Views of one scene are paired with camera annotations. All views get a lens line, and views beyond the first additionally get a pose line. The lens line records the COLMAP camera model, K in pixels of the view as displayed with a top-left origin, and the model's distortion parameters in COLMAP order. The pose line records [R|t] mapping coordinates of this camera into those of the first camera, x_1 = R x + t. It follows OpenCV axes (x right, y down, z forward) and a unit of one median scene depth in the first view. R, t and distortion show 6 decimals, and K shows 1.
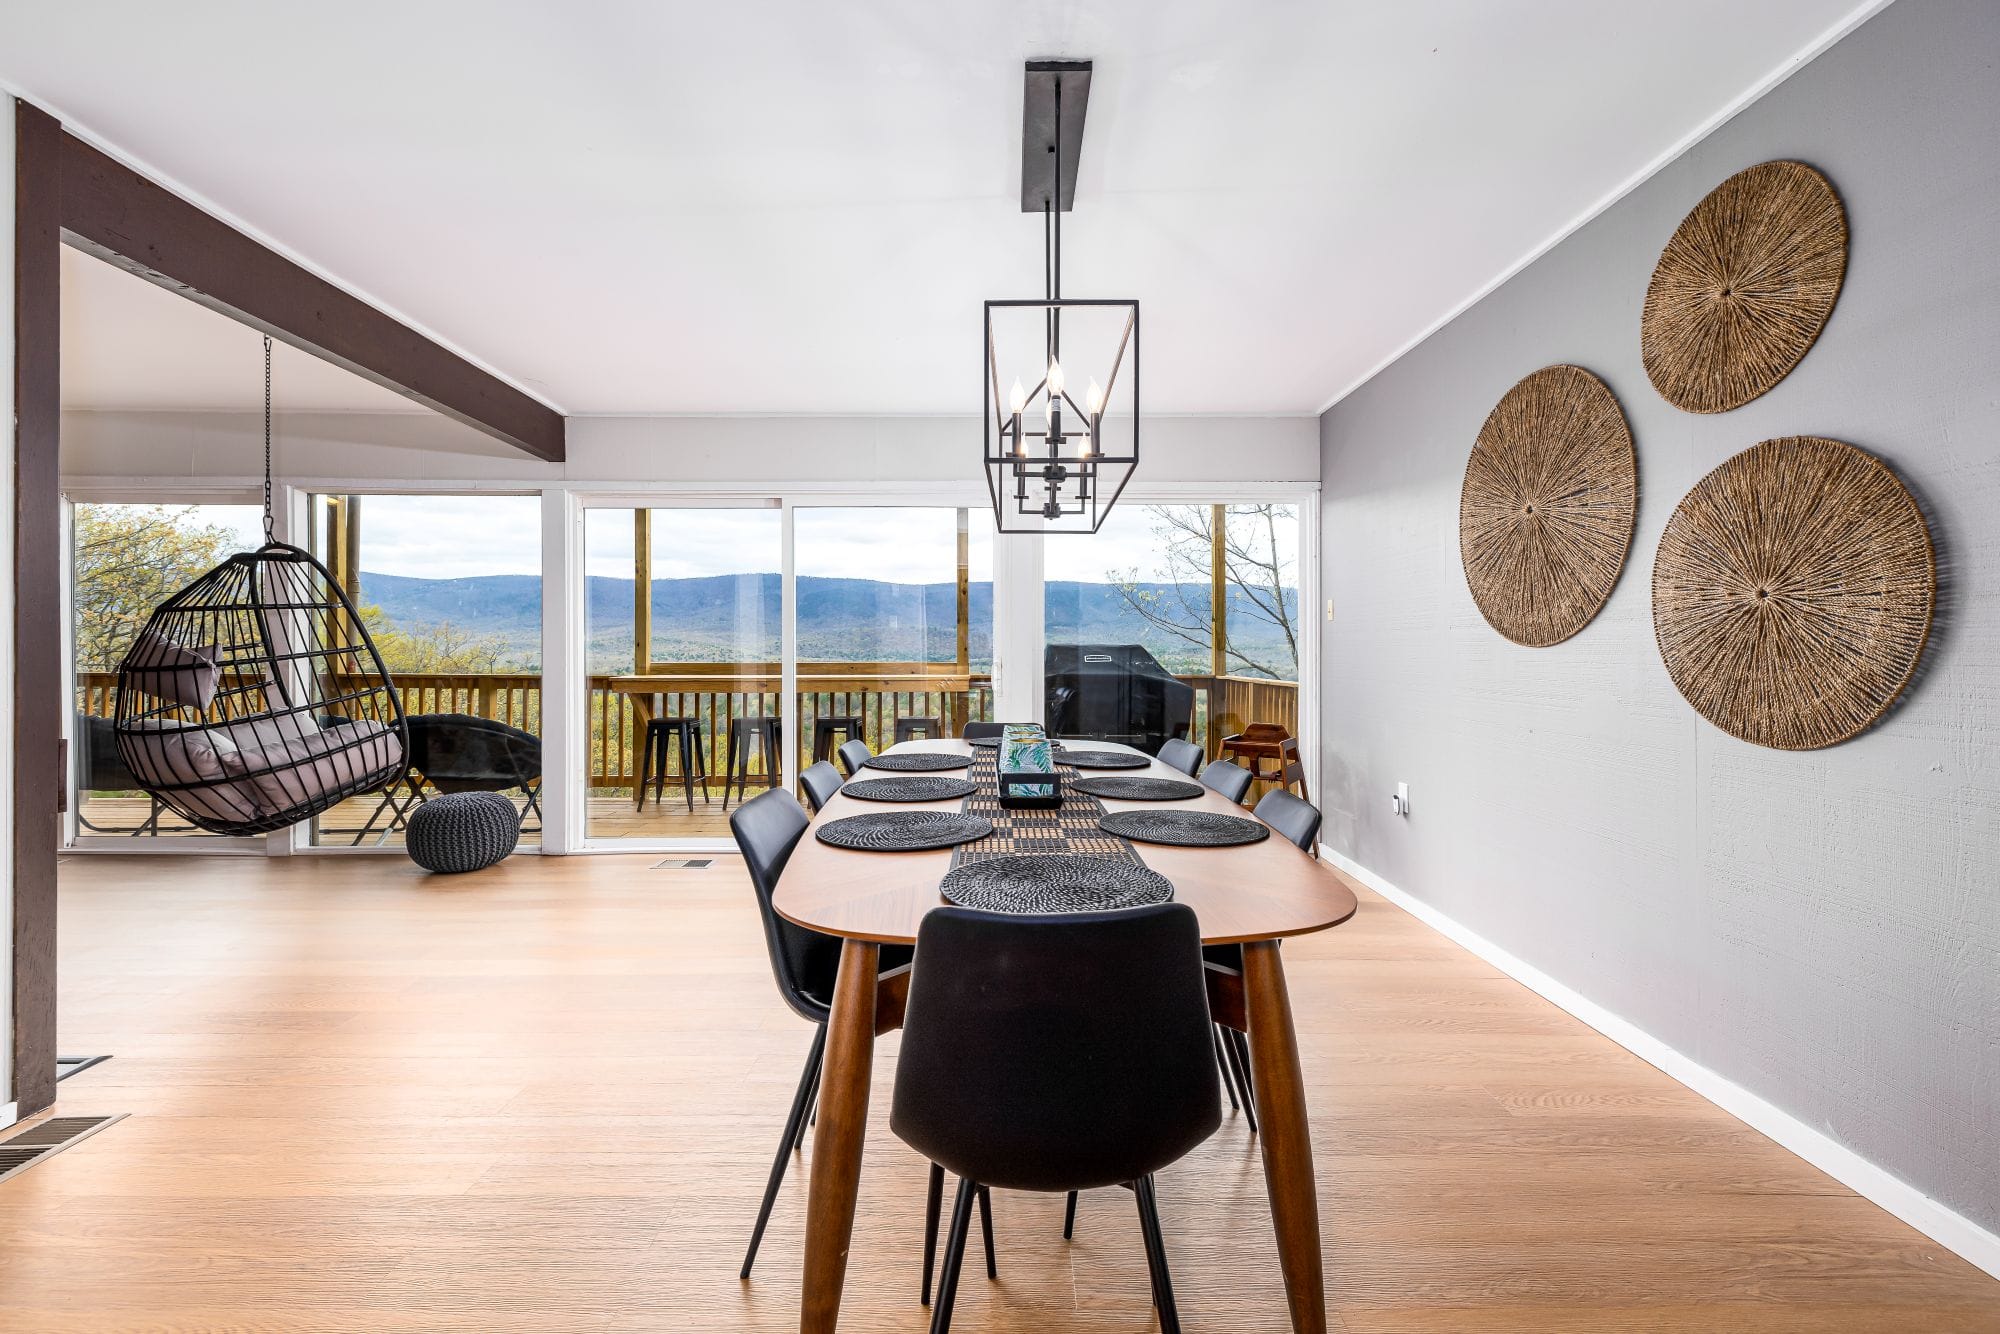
lens RADIAL K [[856.3, 0, 998.7], [0, 856.3, 663.8], [0, 0, 1]] dist [0.000821, 0.000124]
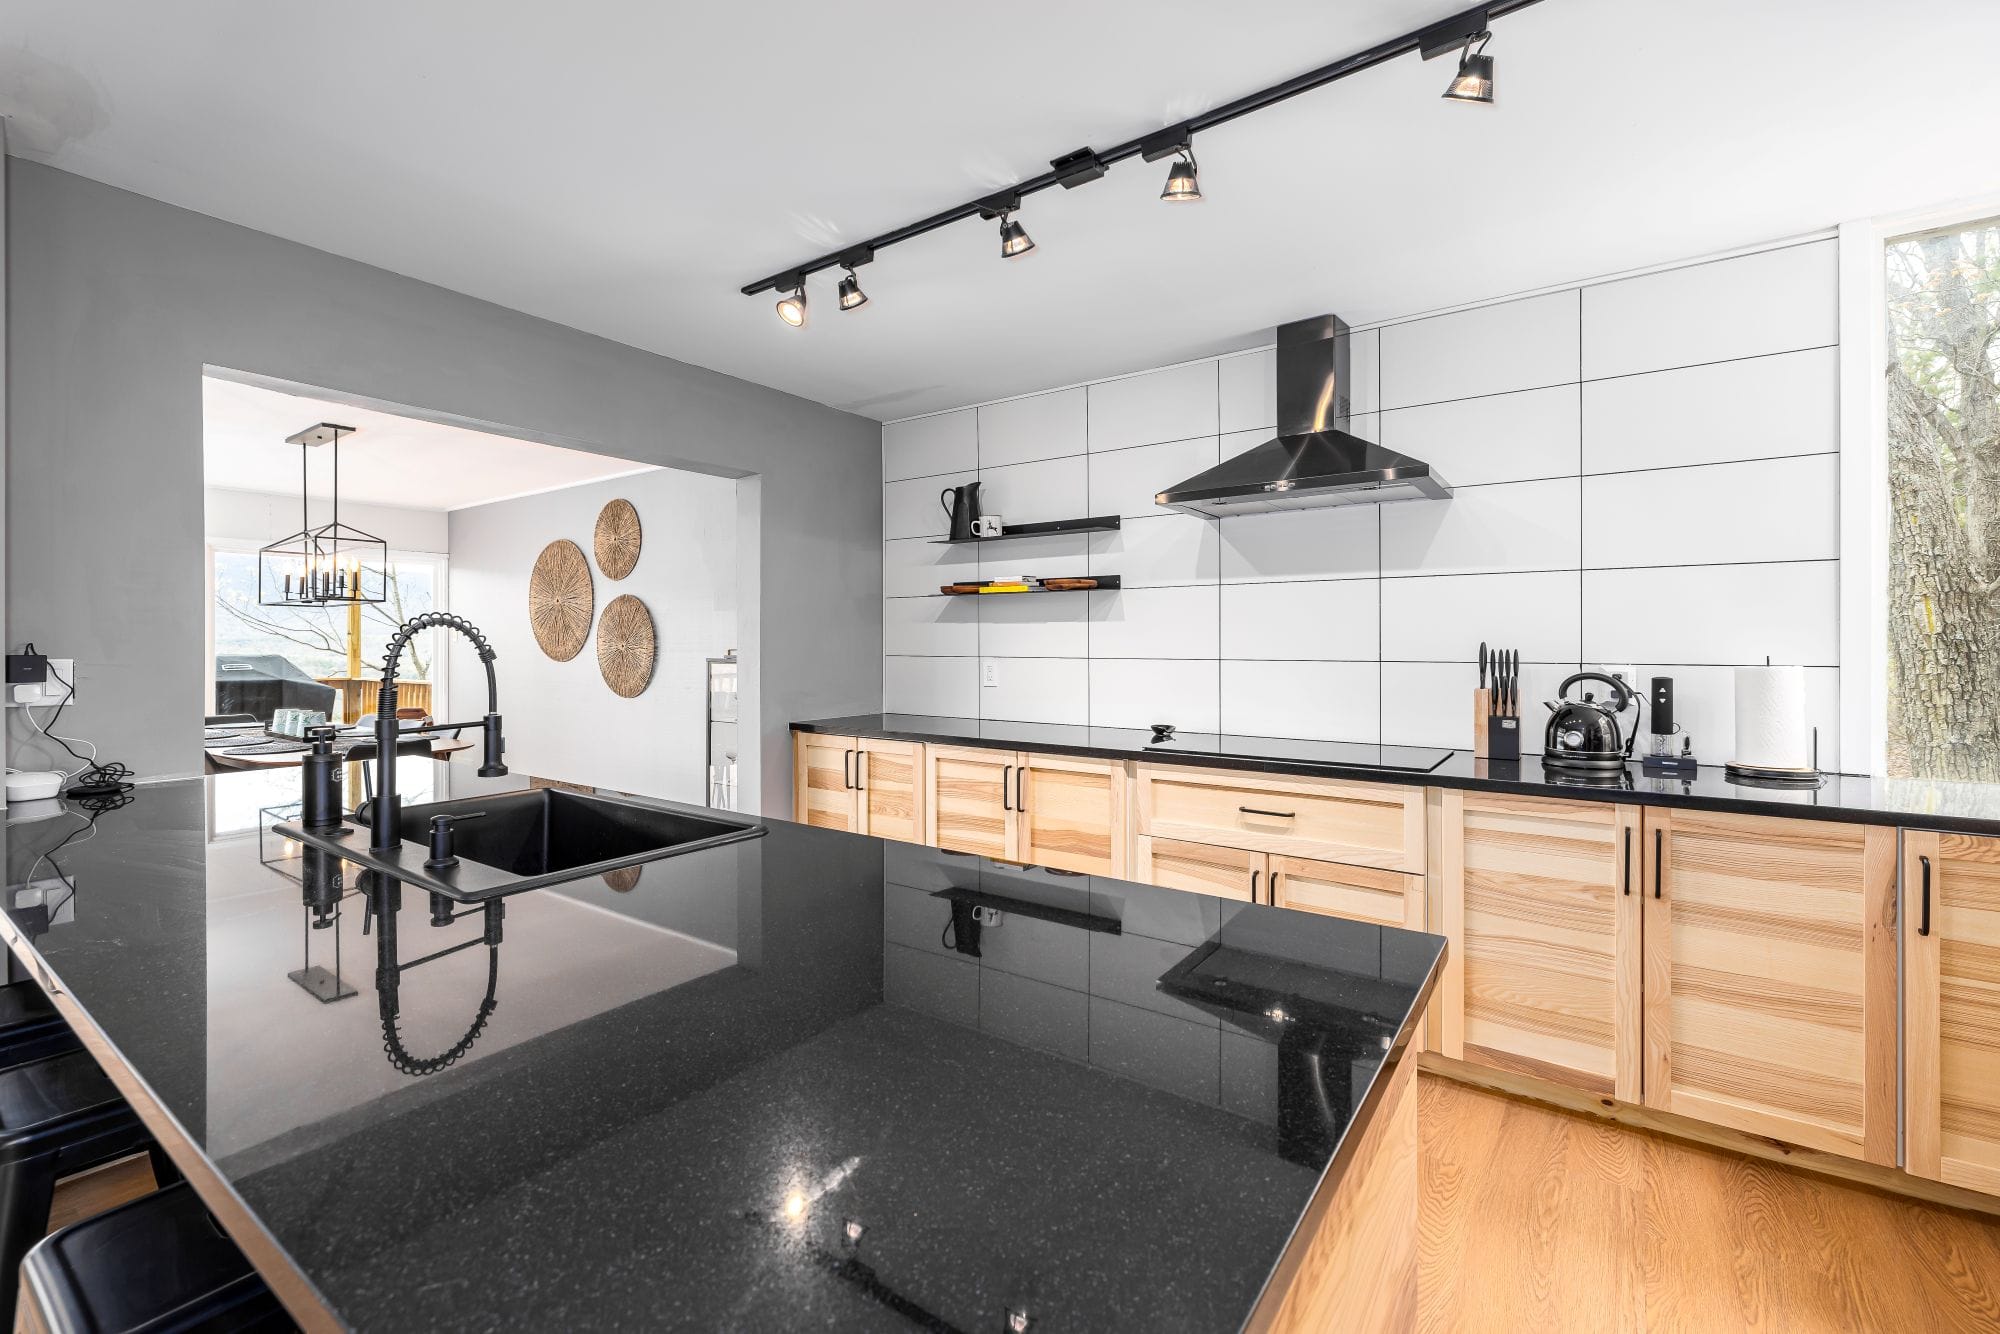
lens RADIAL K [[856.3, 0, 999.4], [0, 856.3, 653.9], [0, 0, 1]] dist [0.000821, 0.000124]
pose [[0.580878, 0.002664, 0.813986, -0.665882], [0.005778, 0.999956, -0.007396, -0.021472], [-0.813970, 0.009000, 0.580837, -1.550574]]
